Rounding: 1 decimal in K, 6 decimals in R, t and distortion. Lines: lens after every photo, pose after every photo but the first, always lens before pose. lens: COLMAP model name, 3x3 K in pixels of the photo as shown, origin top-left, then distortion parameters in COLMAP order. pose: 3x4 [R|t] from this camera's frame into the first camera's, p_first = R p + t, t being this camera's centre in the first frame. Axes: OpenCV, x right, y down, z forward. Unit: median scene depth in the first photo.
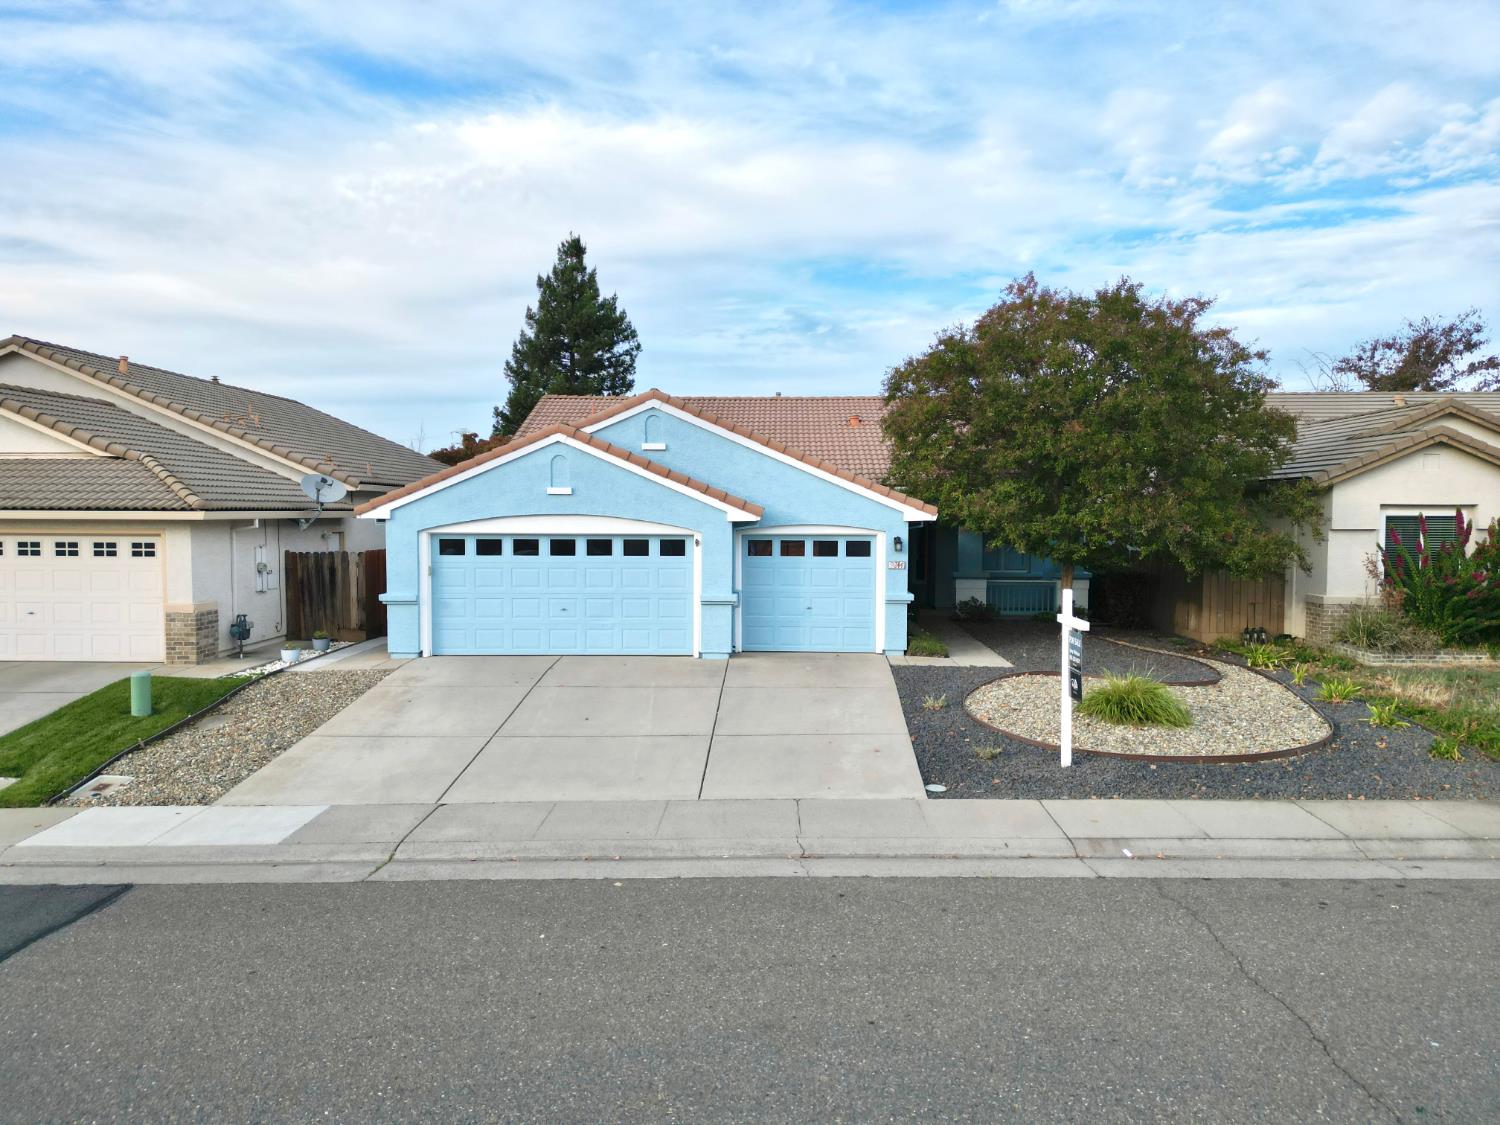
lens RADIAL K [[1047.9, 0, 750.0], [0, 1047.9, 562.5], [0, 0, 1]] dist [0.092793, -0.098841]
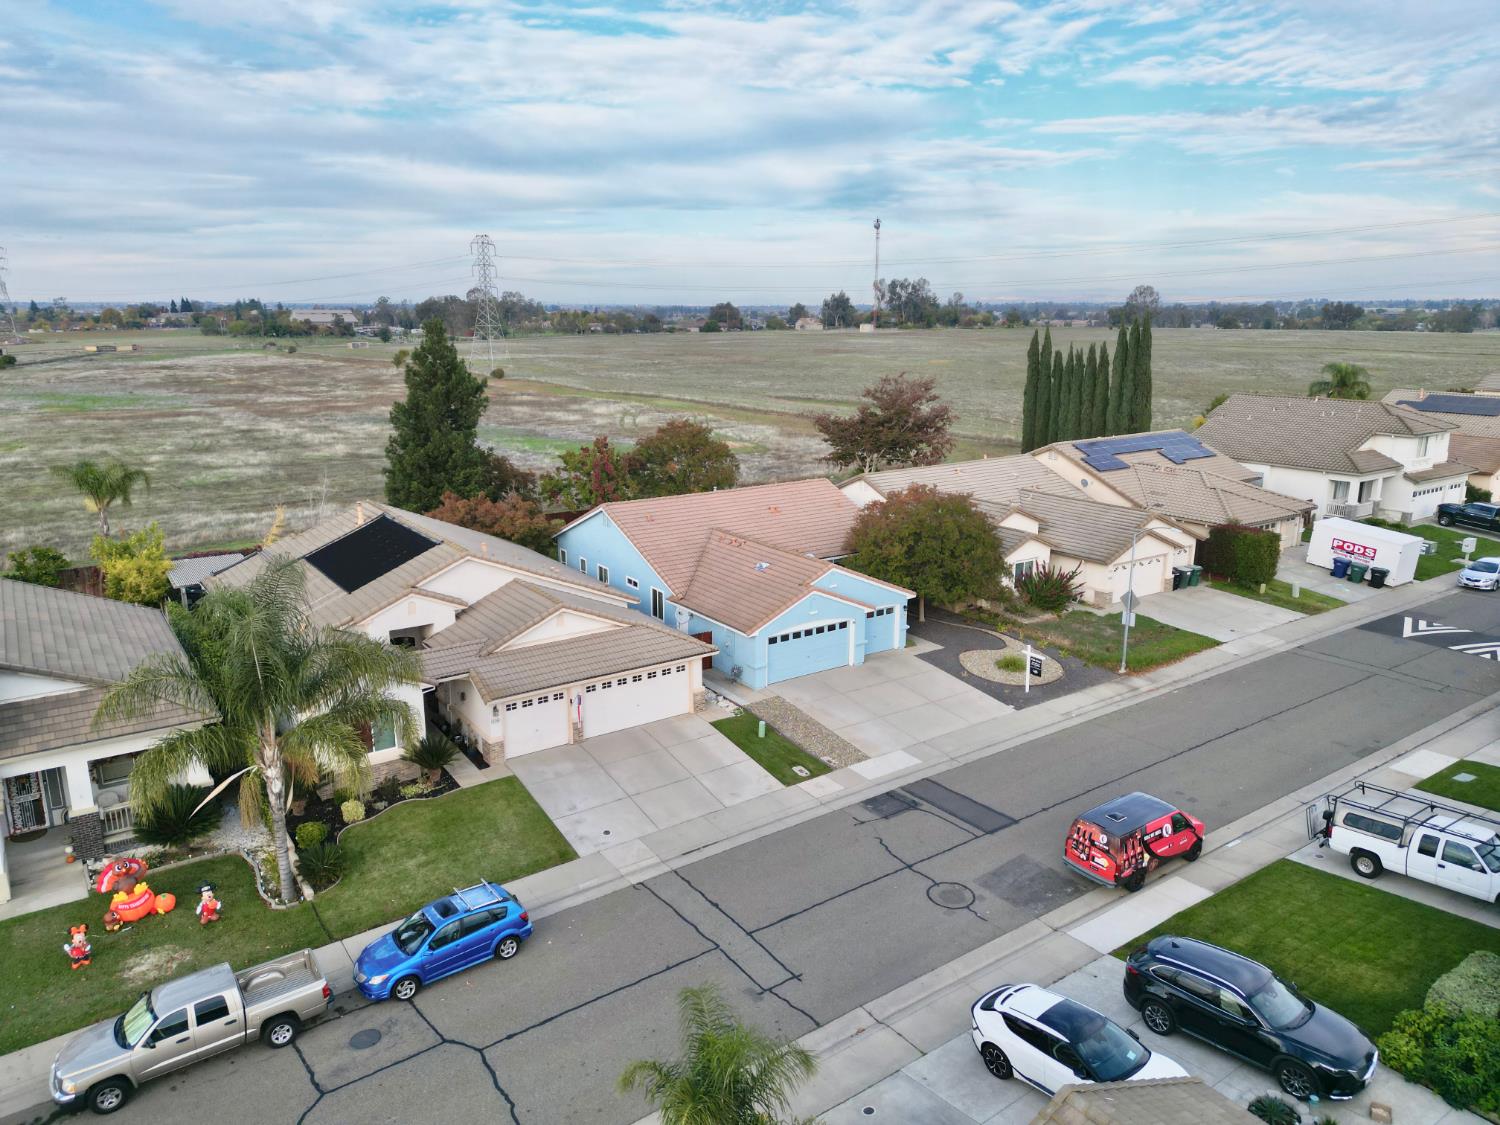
lens RADIAL K [[1047.9, 0, 750.0], [0, 1047.9, 562.5], [0, 0, 1]] dist [0.092793, -0.098841]
pose [[0.807105, -0.144520, 0.572447, -1.594024], [0.032814, 0.979060, 0.200908, -0.643215], [-0.589495, -0.143370, 0.794947, -0.809715]]
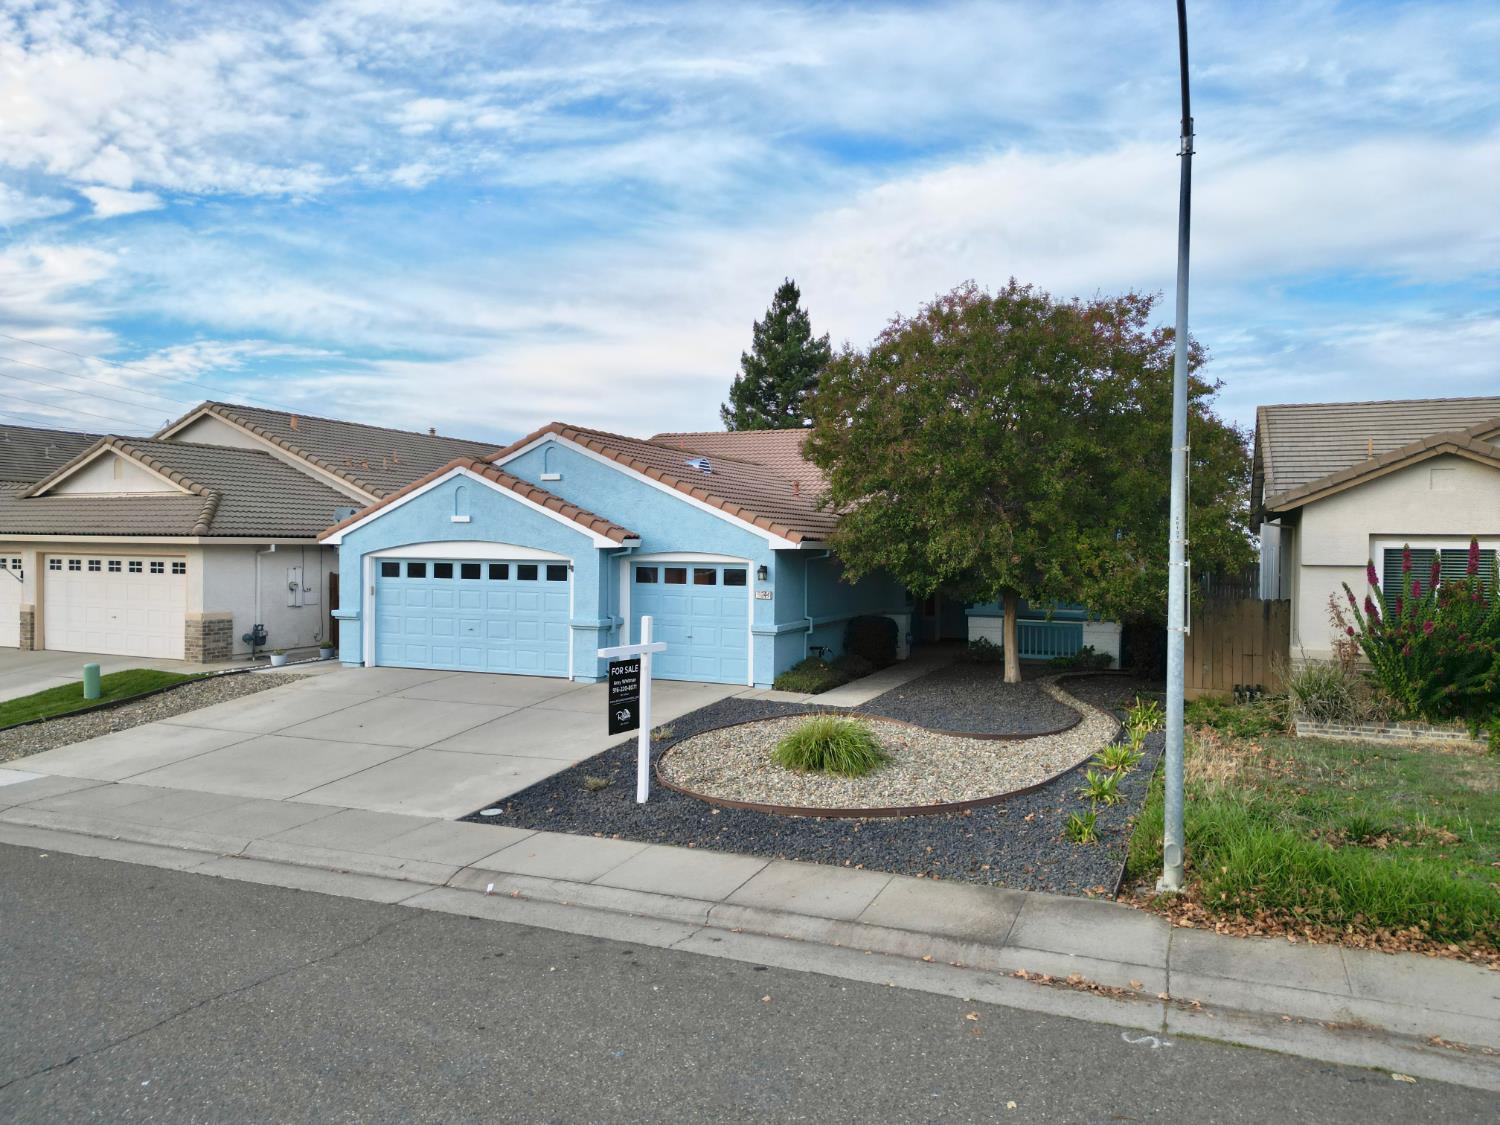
lens RADIAL K [[1047.9, 0, 750.0], [0, 1047.9, 562.5], [0, 0, 1]] dist [0.092793, -0.098841]
pose [[0.924574, 0.011719, -0.380823, 0.476254], [-0.025999, 0.999138, -0.032376, 0.003961], [0.380115, 0.039835, 0.924081, 0.102121]]
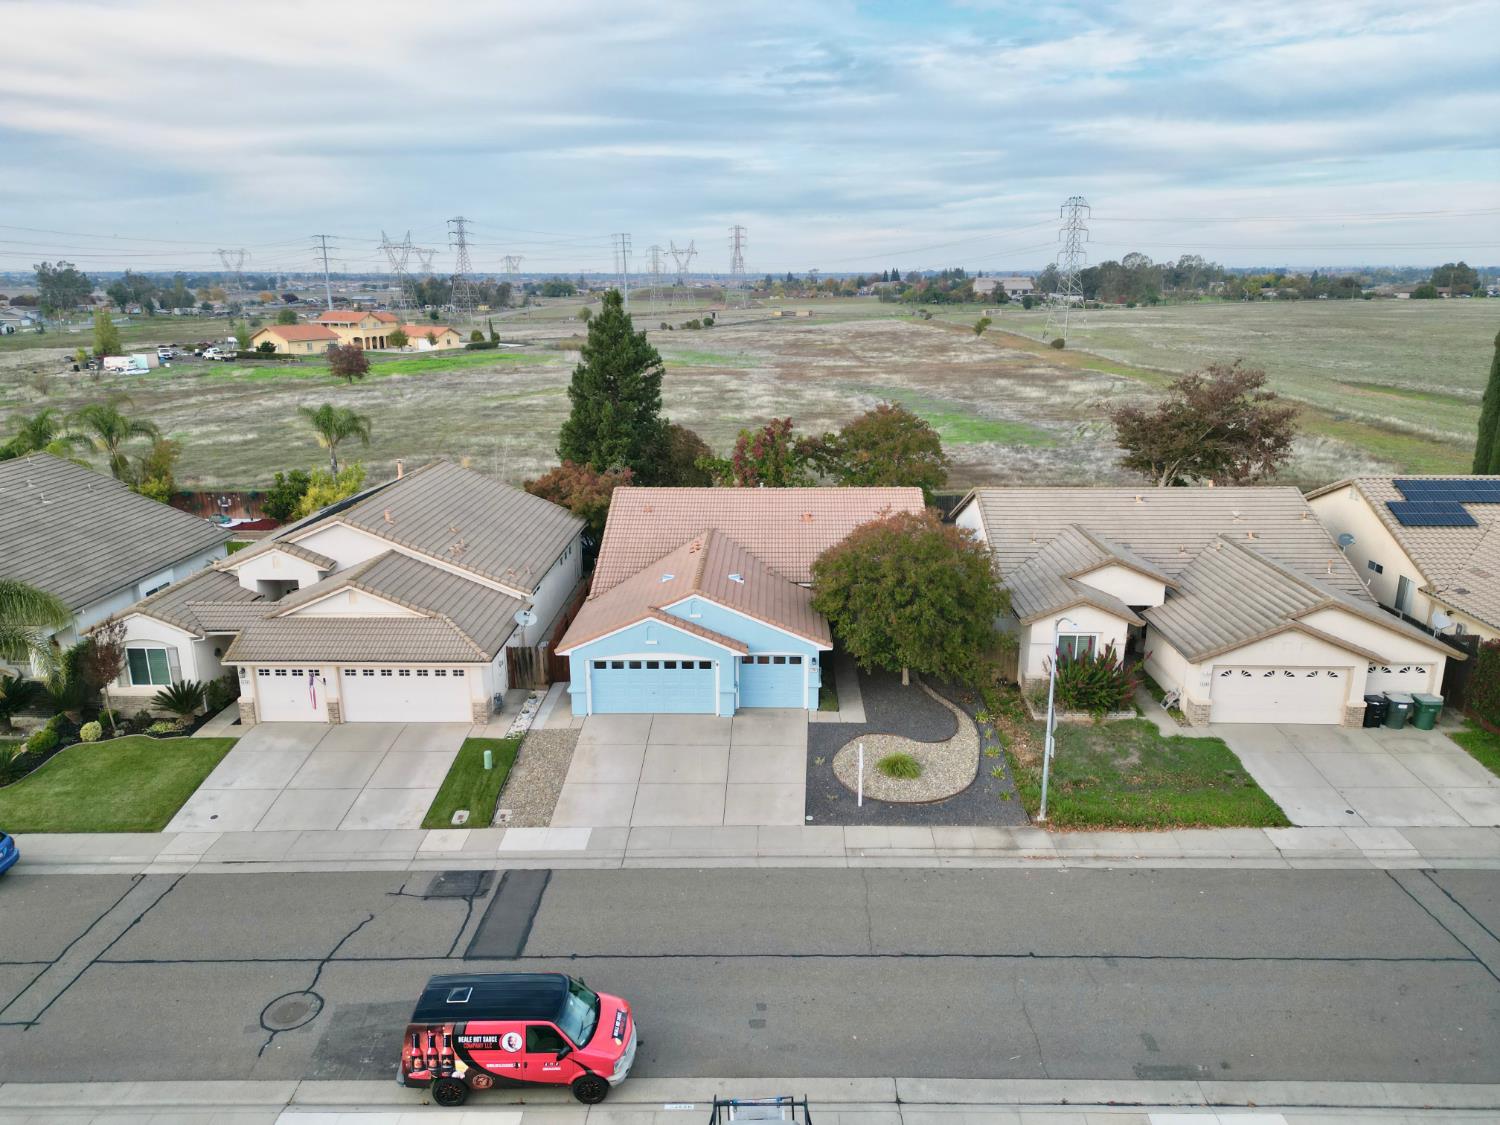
lens RADIAL K [[1047.9, 0, 750.0], [0, 1047.9, 562.5], [0, 0, 1]] dist [0.092793, -0.098841]
pose [[0.999963, -0.007477, -0.004257, 0.023615], [0.008223, 0.976102, 0.217158, -0.631957], [0.002531, -0.217185, 0.976127, -0.937737]]
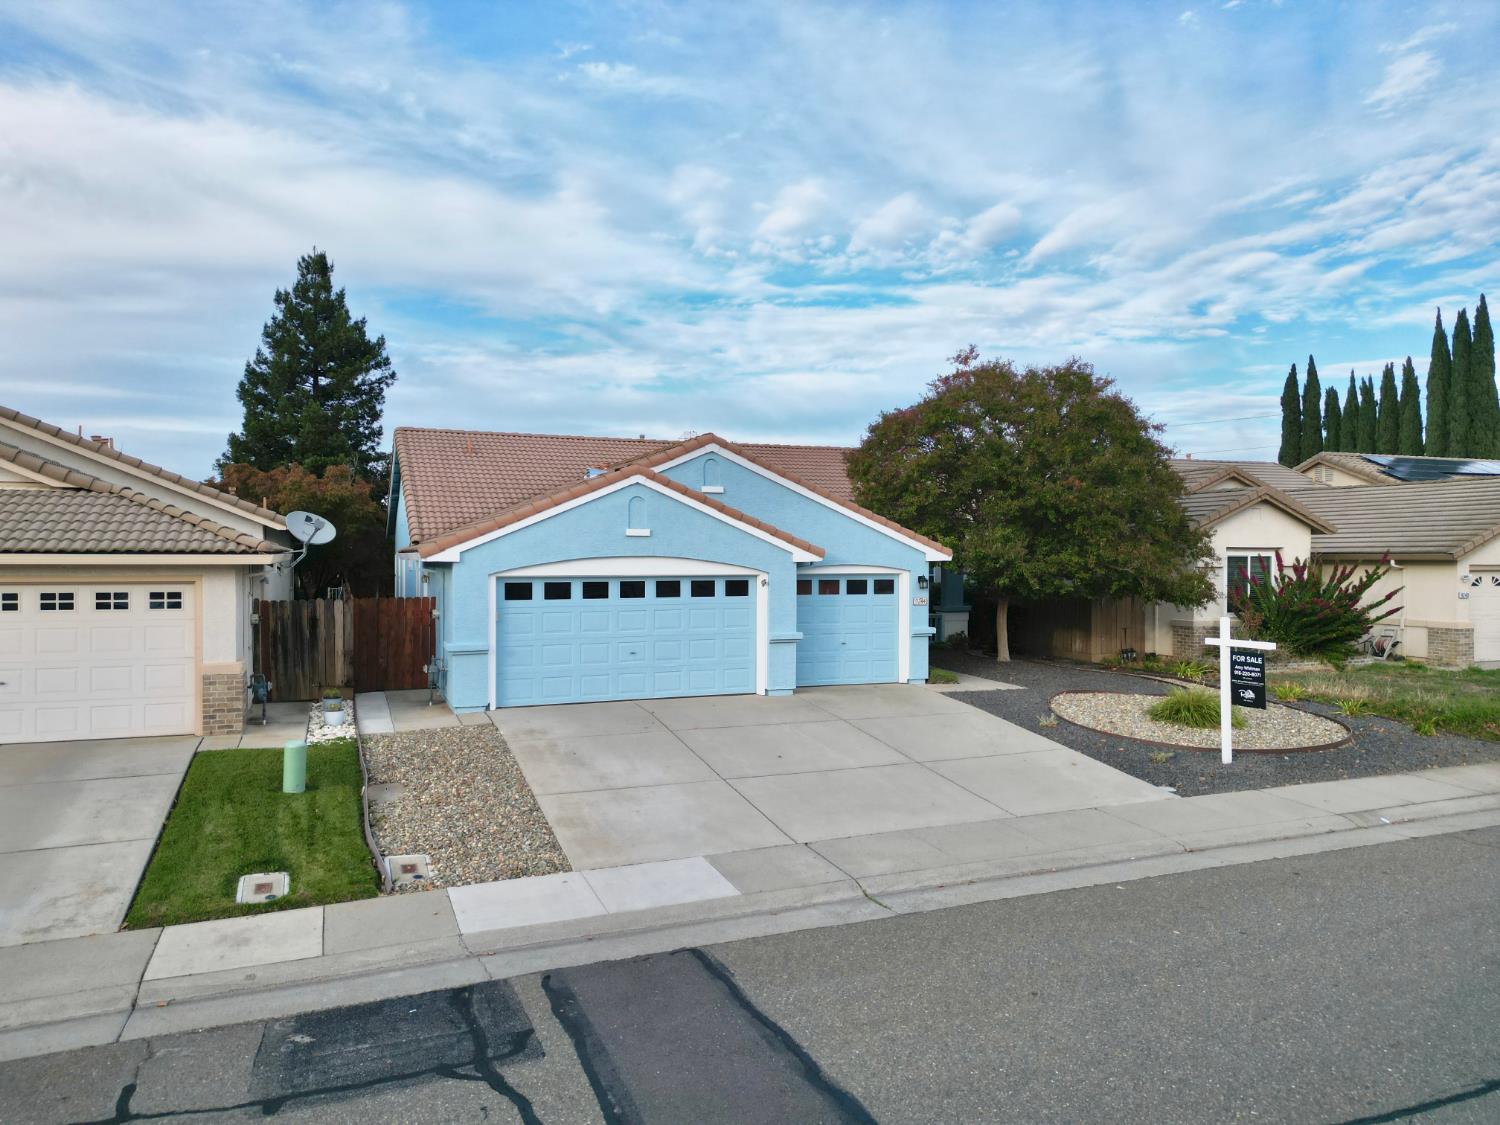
lens RADIAL K [[1047.9, 0, 750.0], [0, 1047.9, 562.5], [0, 0, 1]] dist [0.092793, -0.098841]
pose [[0.922942, -0.004818, 0.384910, -0.433228], [0.019785, 0.999194, -0.034932, -0.003224], [-0.384431, 0.039855, 0.922293, 0.048534]]
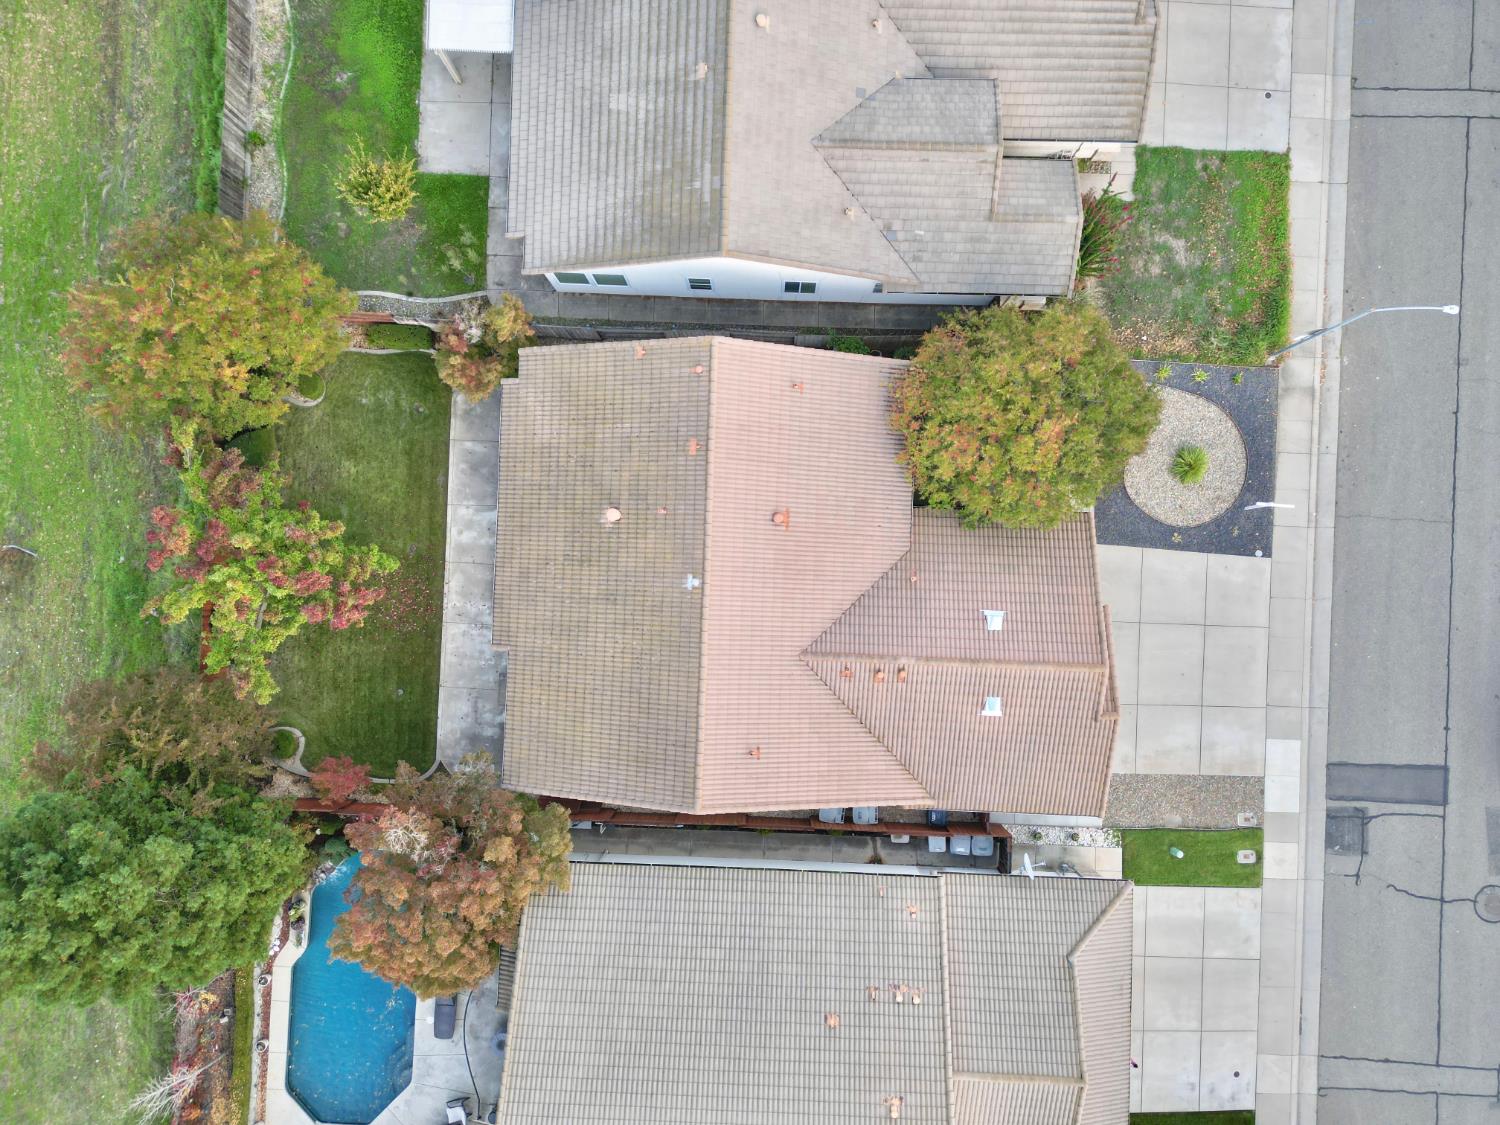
lens RADIAL K [[1047.9, 0, 750.0], [0, 1047.9, 562.5], [0, 0, 1]] dist [0.092793, -0.098841]
pose [[0.012013, -0.999840, 0.013232, 0.053279], [0.052931, 0.013850, 0.998502, -1.889189], [-0.998526, -0.011295, 0.053089, 1.452260]]
